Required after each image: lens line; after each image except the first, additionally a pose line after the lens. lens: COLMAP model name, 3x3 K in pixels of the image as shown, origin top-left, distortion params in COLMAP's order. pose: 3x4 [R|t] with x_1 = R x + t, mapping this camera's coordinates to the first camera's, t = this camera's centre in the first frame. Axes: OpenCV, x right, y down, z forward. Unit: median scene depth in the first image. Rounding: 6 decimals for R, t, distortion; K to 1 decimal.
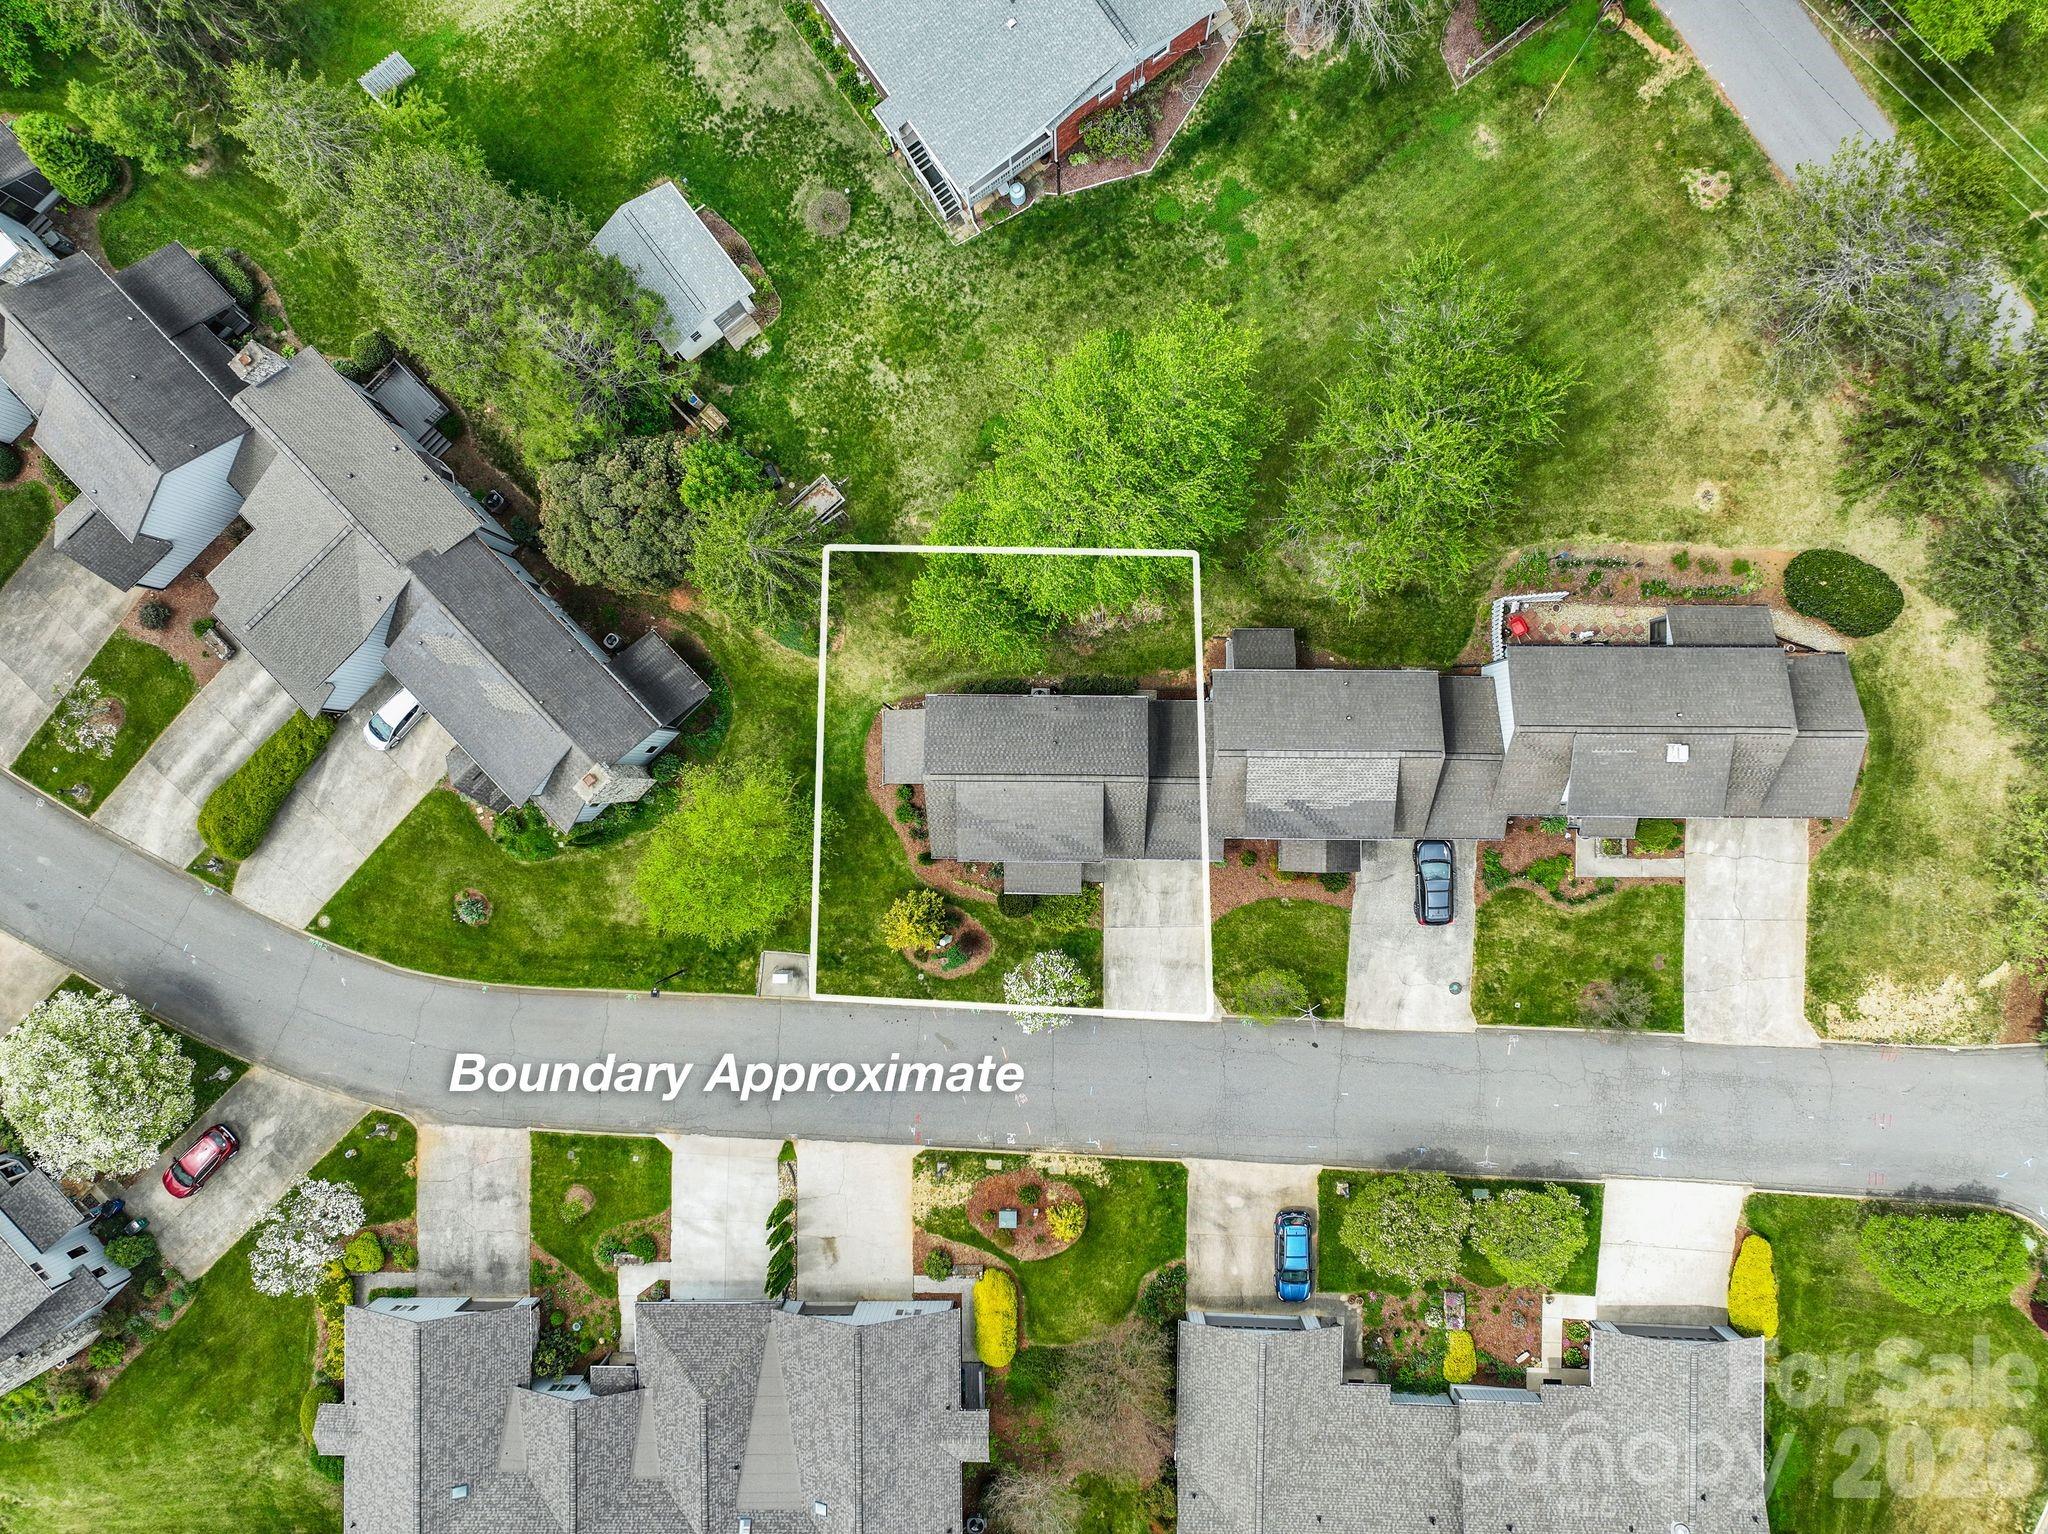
lens RADIAL K [[1321.3, 0, 1024.0], [0, 1321.3, 767.0], [0, 0, 1]] dist [-0.000311, 0.000843]
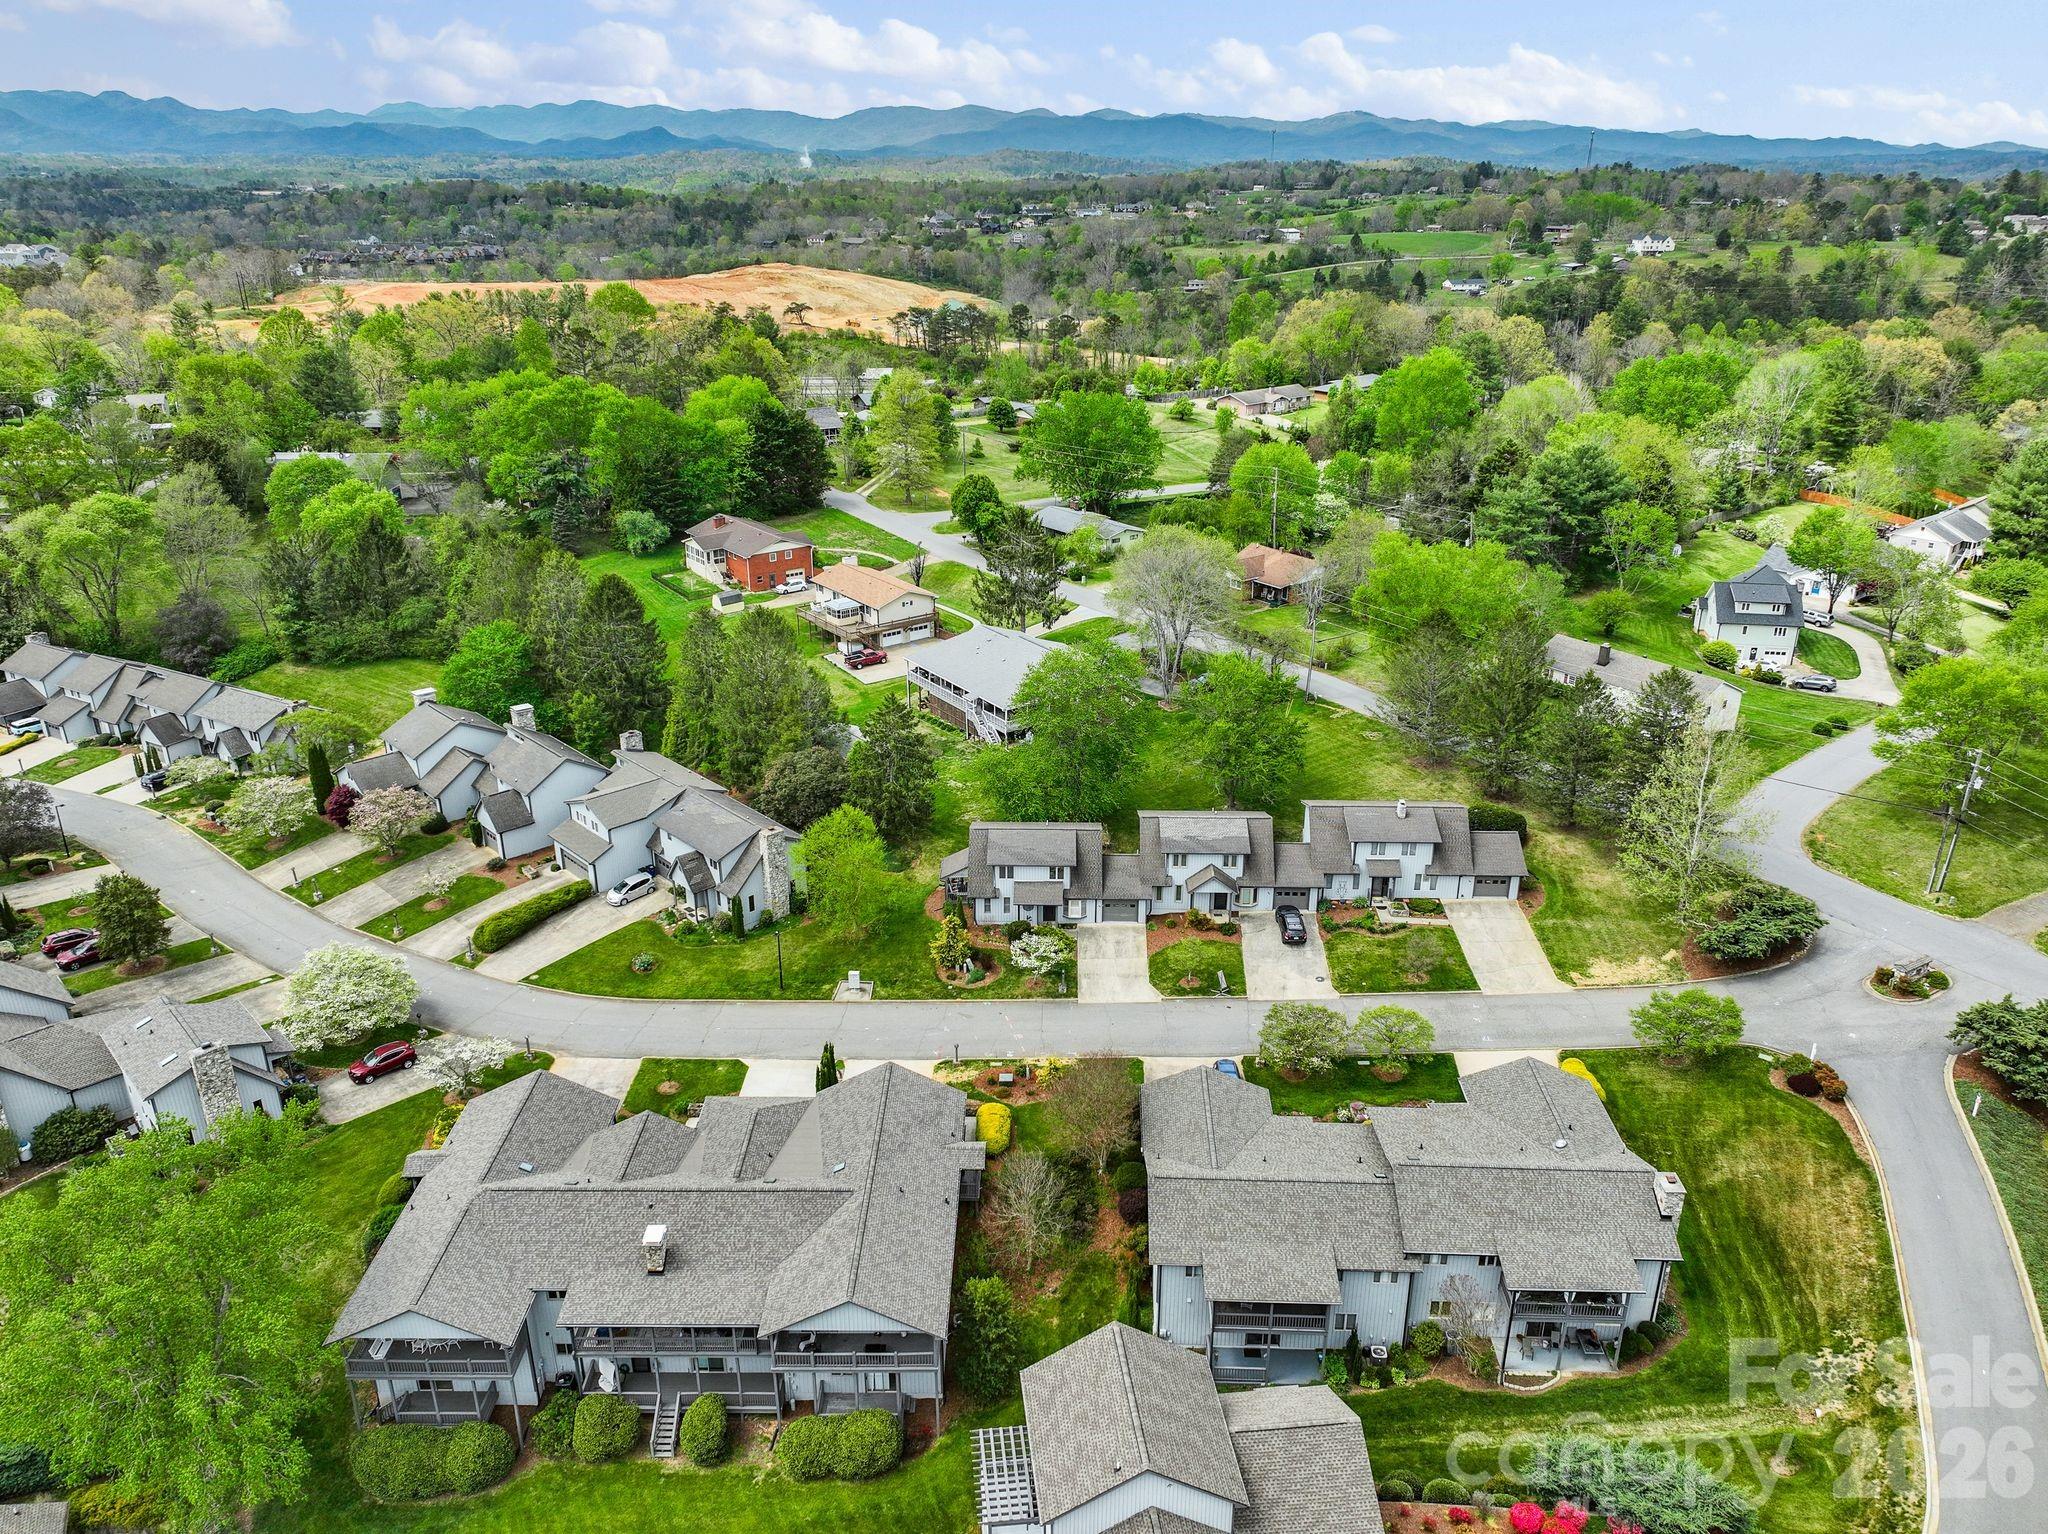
lens RADIAL K [[1321.3, 0, 1024.0], [0, 1321.3, 767.0], [0, 0, 1]] dist [-0.000311, 0.000843]
pose [[0.999302, 0.036197, -0.009237, 0.006264], [-0.024453, 0.446876, -0.894262, 1.358592], [-0.028242, 0.893863, 0.447449, 0.148861]]
